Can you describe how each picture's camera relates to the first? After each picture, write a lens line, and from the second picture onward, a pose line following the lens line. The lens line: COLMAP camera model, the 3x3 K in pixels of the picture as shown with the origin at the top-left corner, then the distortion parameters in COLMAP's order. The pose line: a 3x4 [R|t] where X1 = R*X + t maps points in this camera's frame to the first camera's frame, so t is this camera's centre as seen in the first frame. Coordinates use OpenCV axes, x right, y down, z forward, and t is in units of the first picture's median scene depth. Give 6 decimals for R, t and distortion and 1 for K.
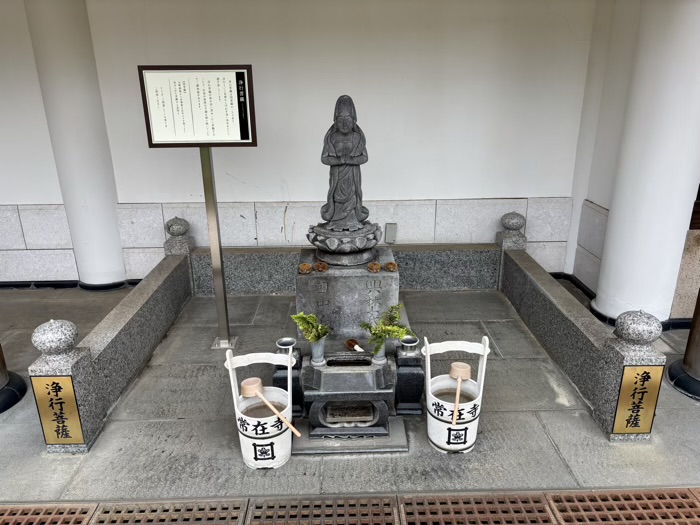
lens RADIAL K [[535.4, 0, 350.0], [0, 535.4, 262.5], [0, 0, 1]] dist [0.128555, -0.156854]
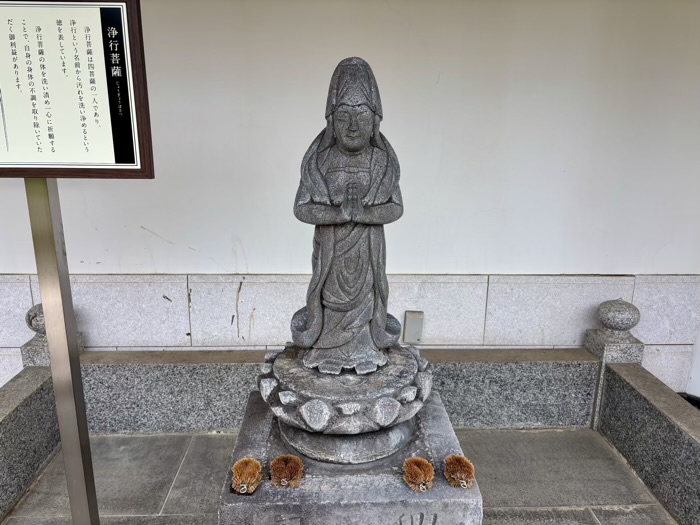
lens RADIAL K [[535.4, 0, 350.0], [0, 535.4, 262.5], [0, 0, 1]] dist [0.128555, -0.156854]
pose [[0.999464, 0.016643, 0.028176, -0.020189], [-0.014323, 0.996641, -0.080630, -0.113868], [-0.029423, 0.080183, 0.996346, 0.564888]]
